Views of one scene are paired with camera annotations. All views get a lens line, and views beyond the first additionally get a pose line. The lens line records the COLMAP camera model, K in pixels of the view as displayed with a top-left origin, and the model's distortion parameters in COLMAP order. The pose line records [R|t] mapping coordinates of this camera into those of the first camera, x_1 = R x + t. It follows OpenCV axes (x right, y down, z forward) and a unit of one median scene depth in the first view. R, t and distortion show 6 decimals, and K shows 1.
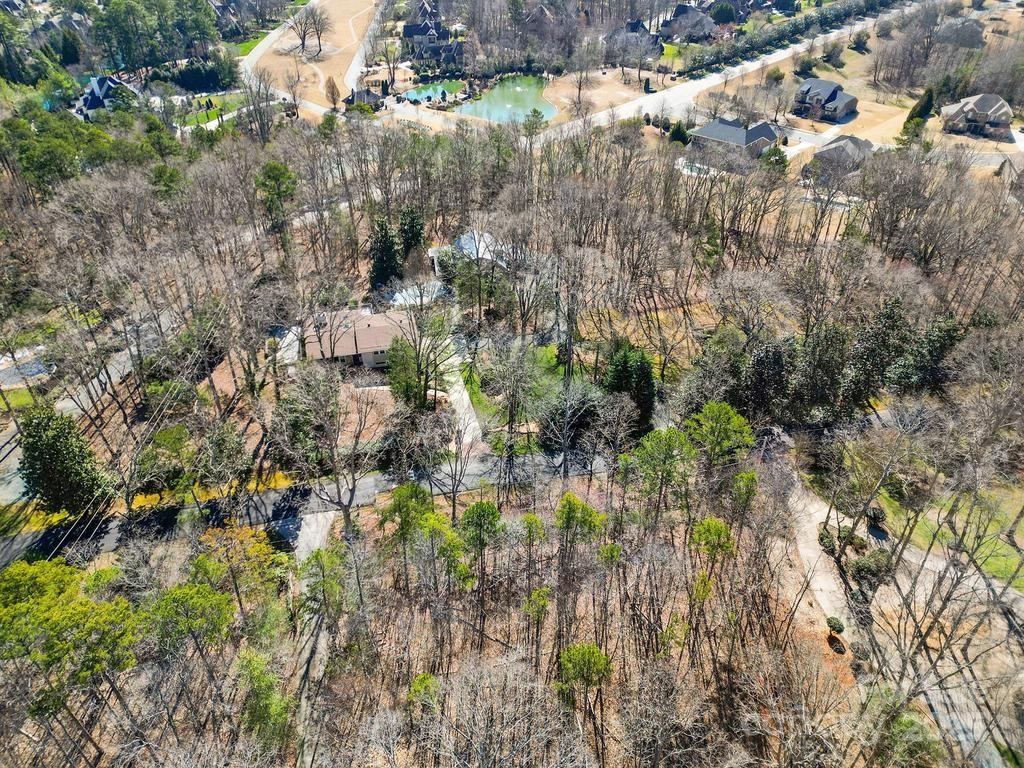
lens RADIAL K [[718.4, 0, 505.2], [0, 718.4, 384.0], [0, 0, 1]] dist [0.040270, -0.036248]
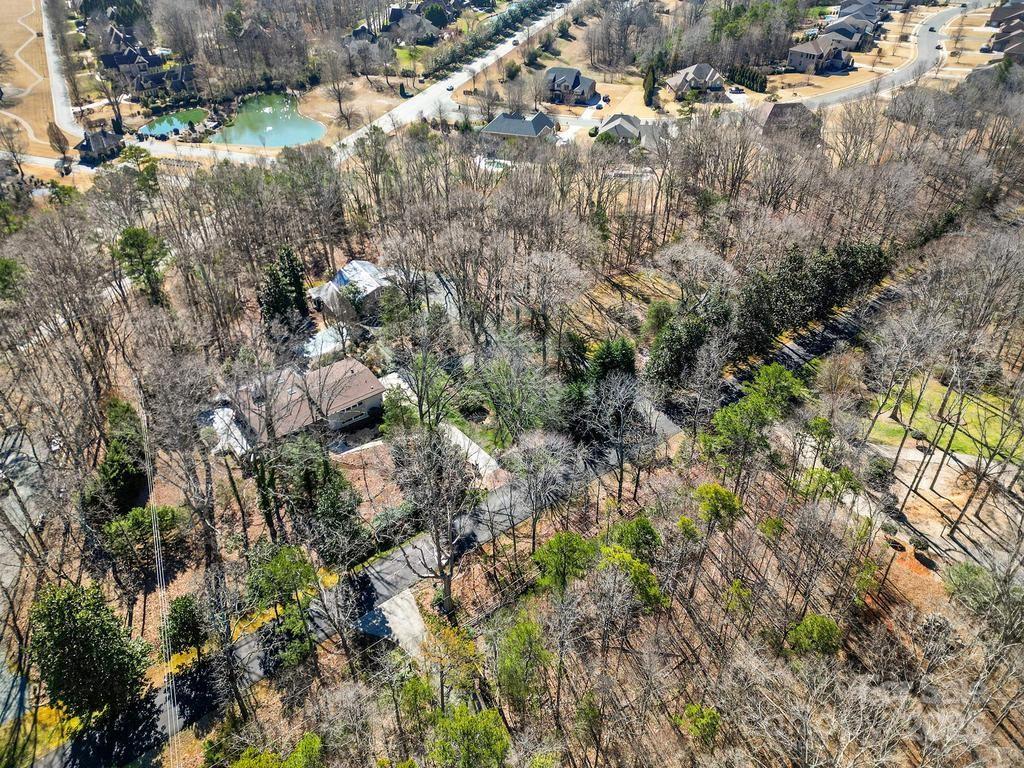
lens RADIAL K [[718.4, 0, 510.2], [0, 718.4, 385.4], [0, 0, 1]] dist [0.040270, -0.036248]
pose [[0.908001, -0.251905, 0.334781, -0.101922], [0.253268, 0.966554, 0.040359, -0.020640], [-0.333751, 0.048144, 0.941431, 0.028041]]
